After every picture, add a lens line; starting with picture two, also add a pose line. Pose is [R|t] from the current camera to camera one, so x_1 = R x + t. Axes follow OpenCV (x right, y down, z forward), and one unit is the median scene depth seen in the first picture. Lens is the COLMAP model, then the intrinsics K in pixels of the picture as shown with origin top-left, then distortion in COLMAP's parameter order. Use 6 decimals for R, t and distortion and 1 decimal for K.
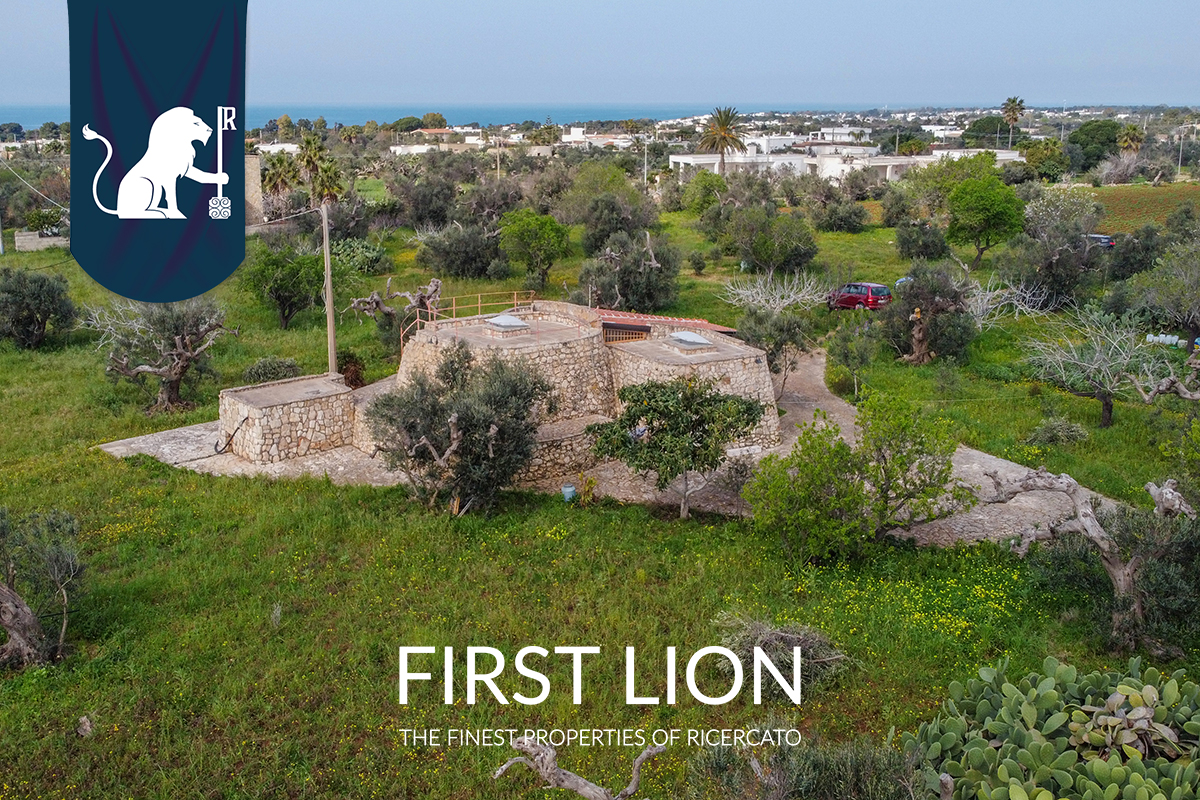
lens RADIAL K [[1156.5, 0, 566.9], [0, 1156.5, 399.4], [0, 0, 1]] dist [0.001548, -0.001982]
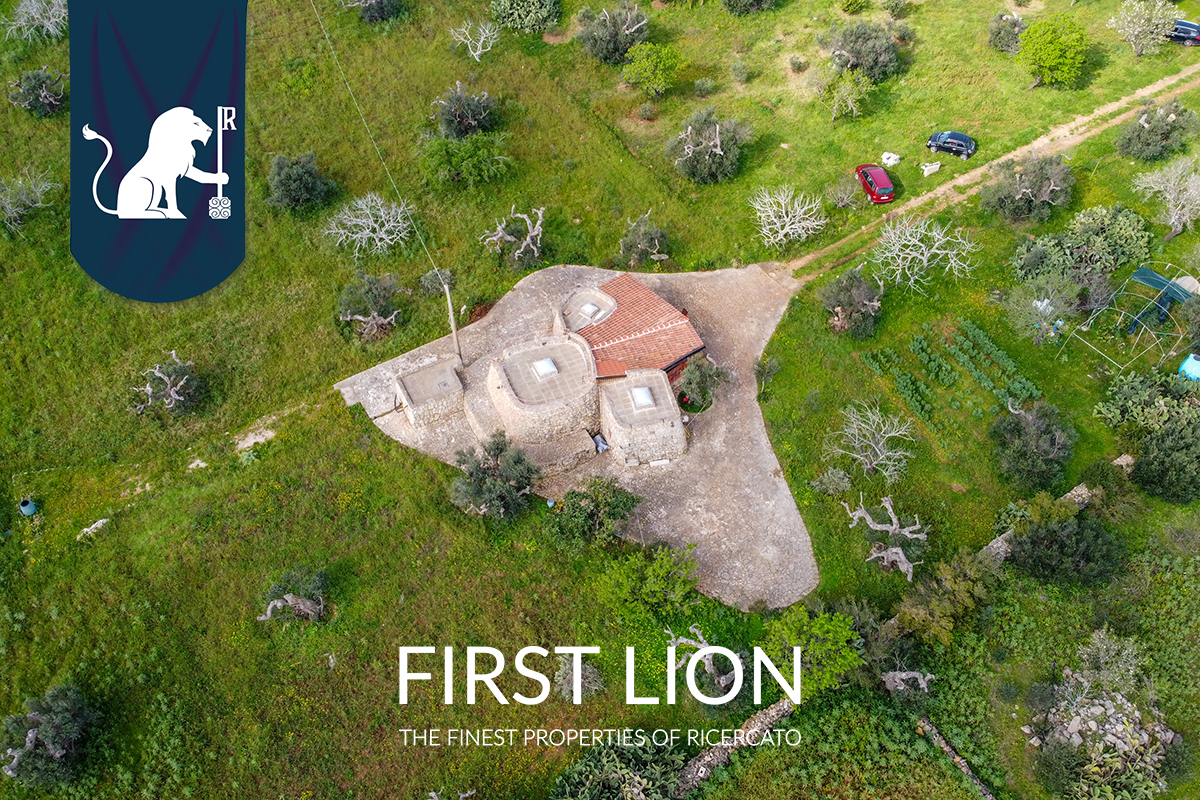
lens RADIAL K [[1076.9, 0, 600.0], [0, 1076.9, 400.0], [0, 0, 1]] dist [0.005780, -0.014585]
pose [[0.973368, 0.168632, -0.155301, 0.310341], [-0.041086, 0.794783, 0.605501, -1.078539], [0.225537, -0.582994, 0.780545, -0.319522]]
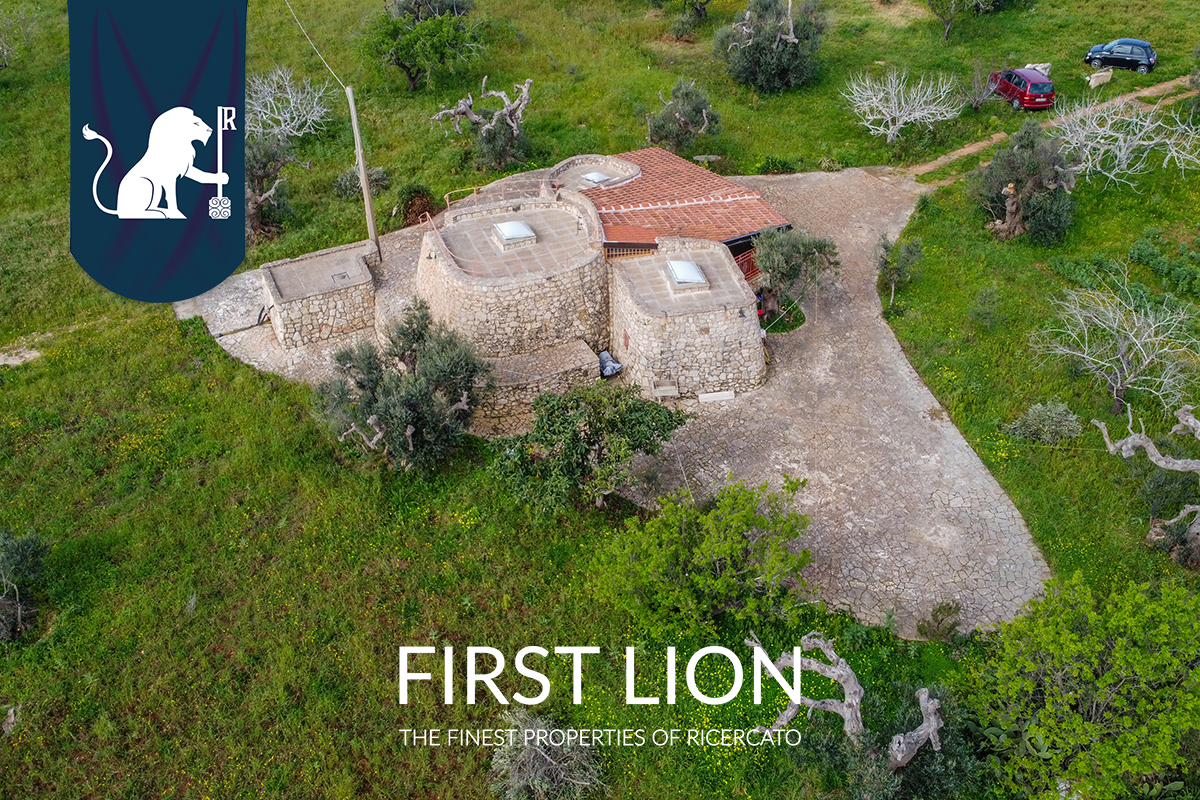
lens RADIAL K [[1076.9, 0, 600.0], [0, 1076.9, 400.0], [0, 0, 1]] dist [0.005780, -0.014585]
pose [[0.967124, 0.145119, -0.208833, 0.250664], [-0.047903, 0.910451, 0.410834, -0.336055], [0.249752, -0.387324, 0.887470, 0.128000]]
